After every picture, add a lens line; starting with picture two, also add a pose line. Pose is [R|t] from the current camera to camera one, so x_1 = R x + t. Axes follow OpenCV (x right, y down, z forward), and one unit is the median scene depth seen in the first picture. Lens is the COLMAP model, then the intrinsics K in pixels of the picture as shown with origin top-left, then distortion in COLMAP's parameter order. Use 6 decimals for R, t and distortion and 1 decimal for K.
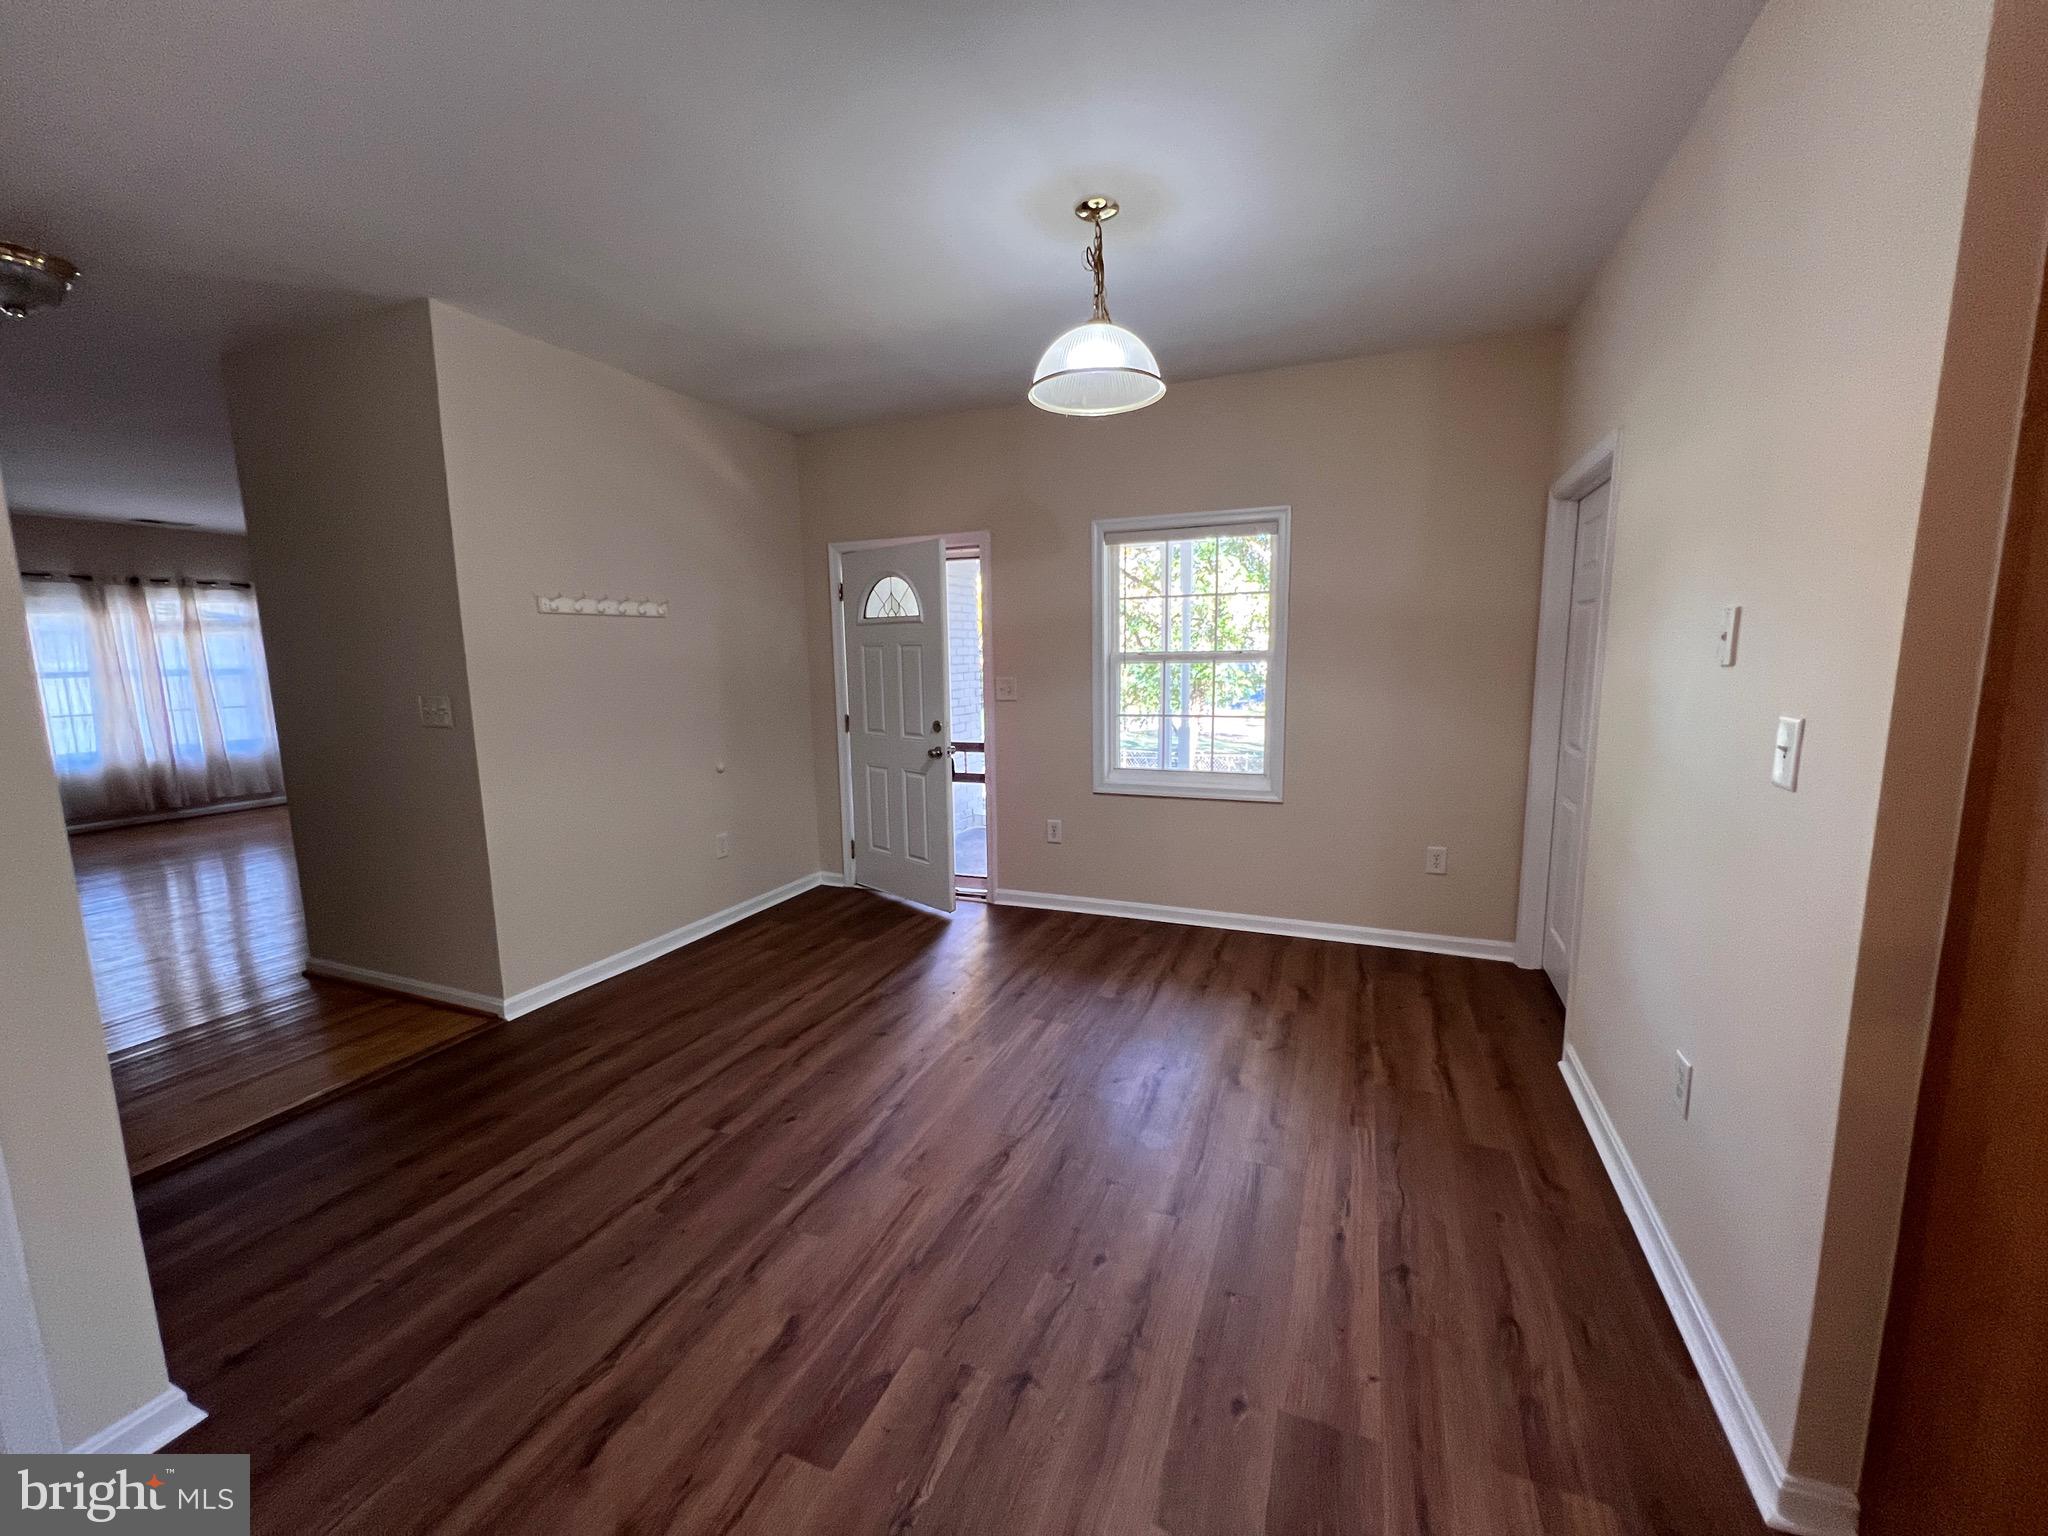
lens RADIAL K [[819.4, 0, 1024.3], [0, 819.4, 770.8], [0, 0, 1]] dist [-0.002348, -0.000683]
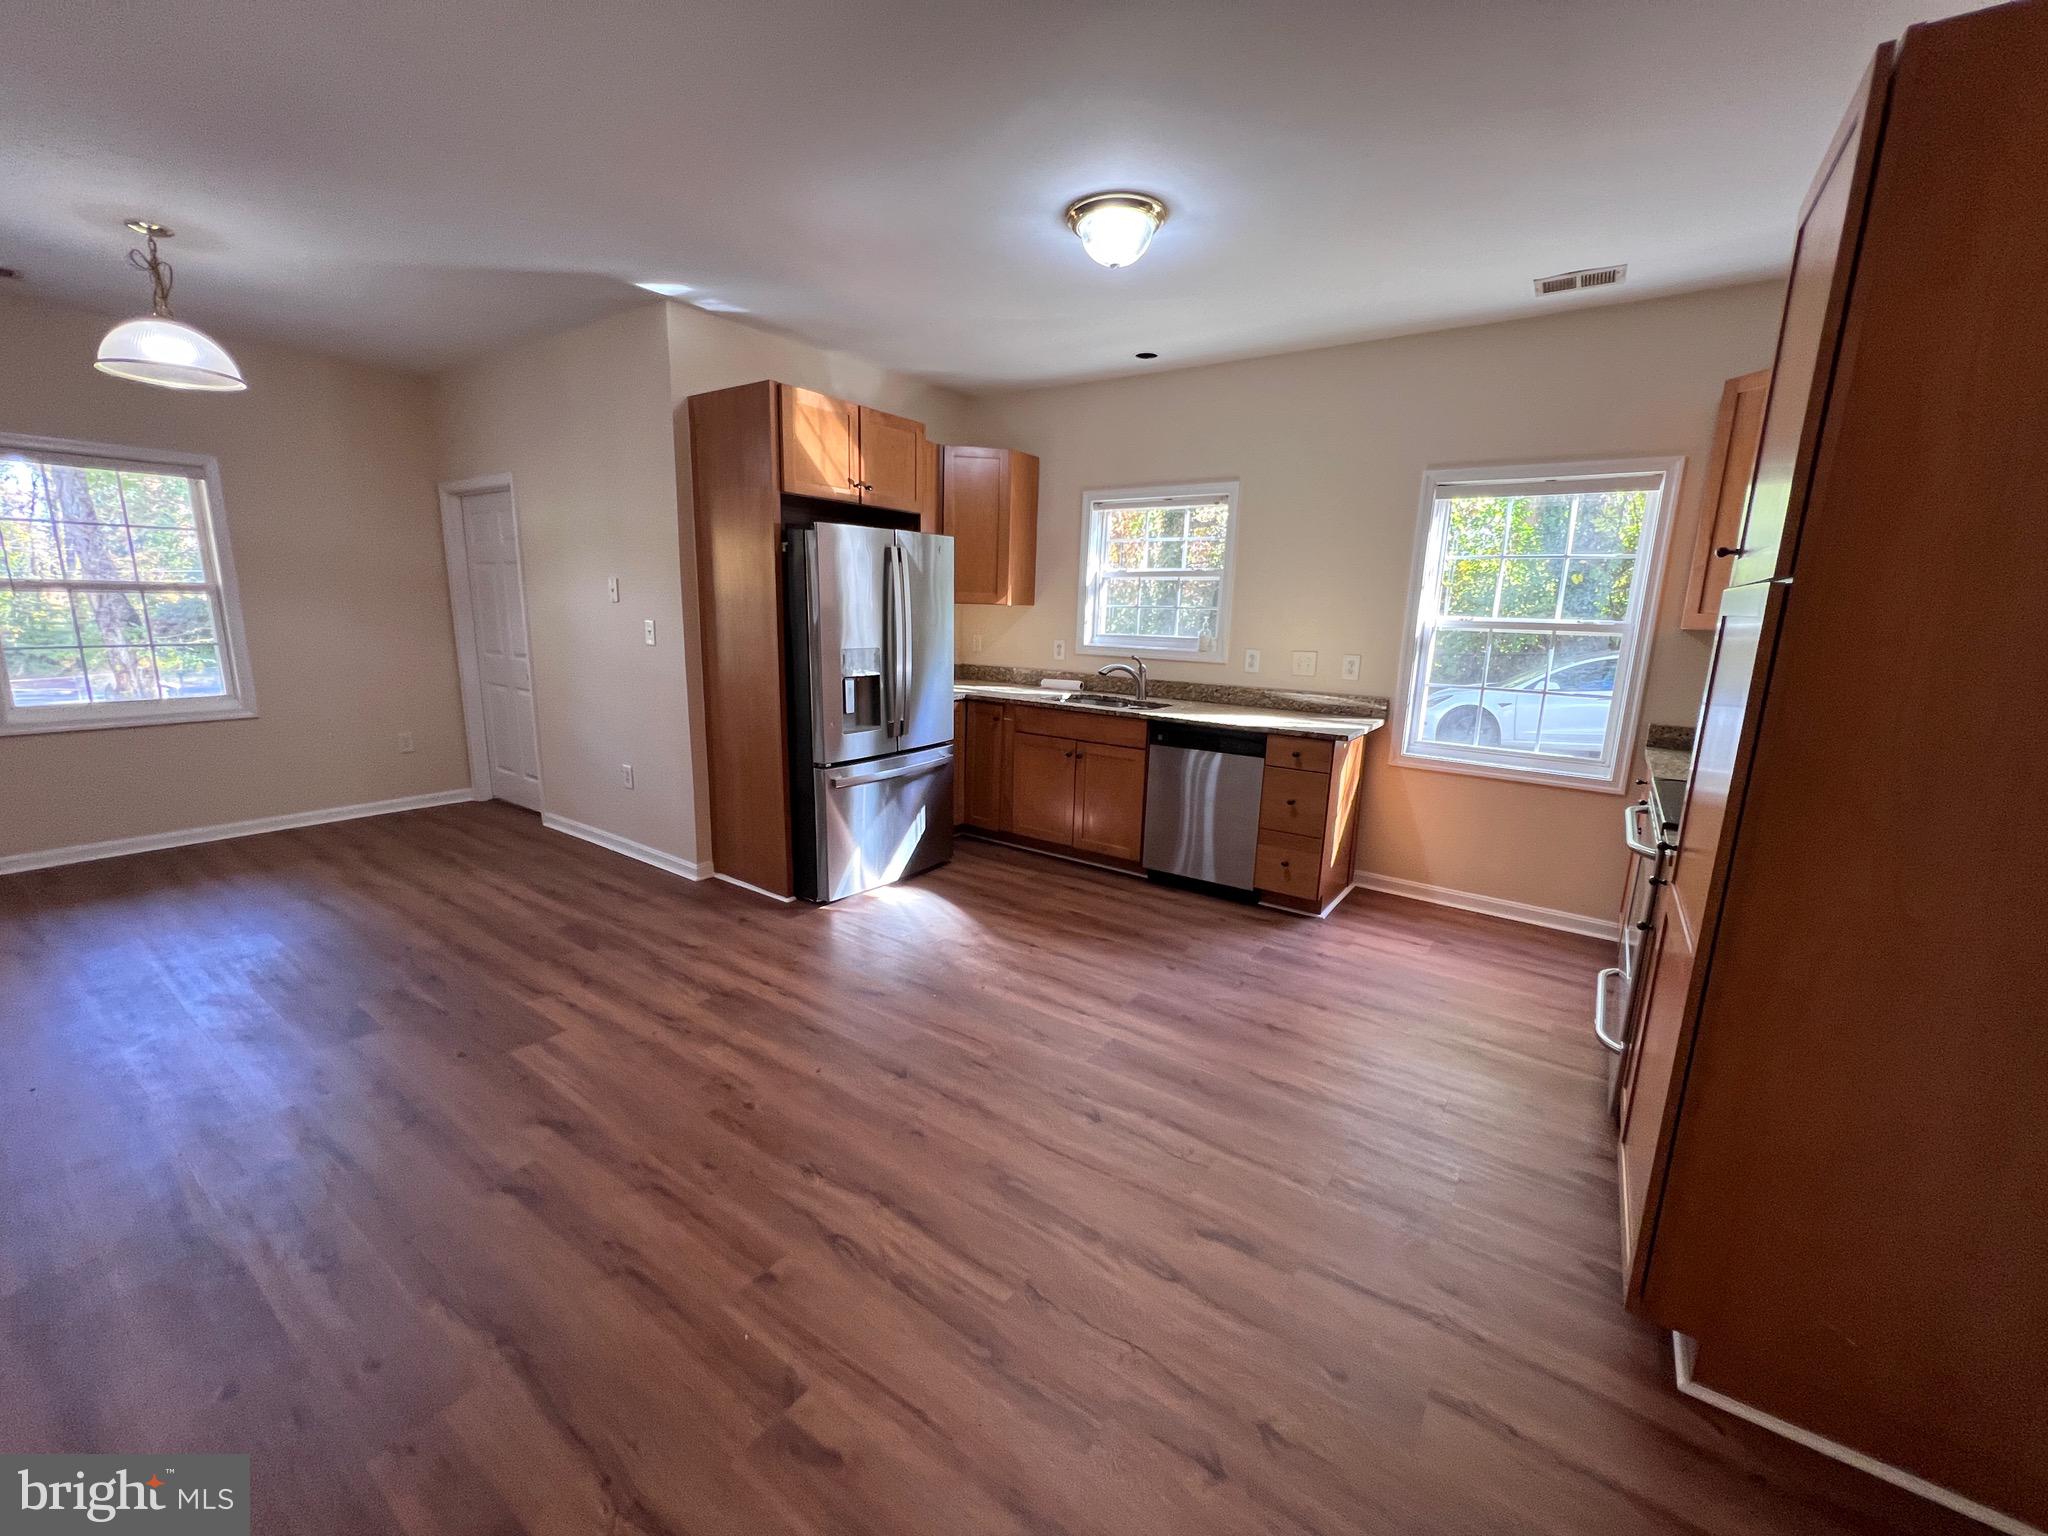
lens RADIAL K [[819.4, 0, 1023.3], [0, 819.4, 771.6], [0, 0, 1]] dist [-0.002348, -0.000683]
pose [[0.217391, -0.176677, 0.959962, -0.669590], [0.107562, 0.981828, 0.156344, 0.057820], [-0.970140, 0.069267, 0.232445, -0.371102]]
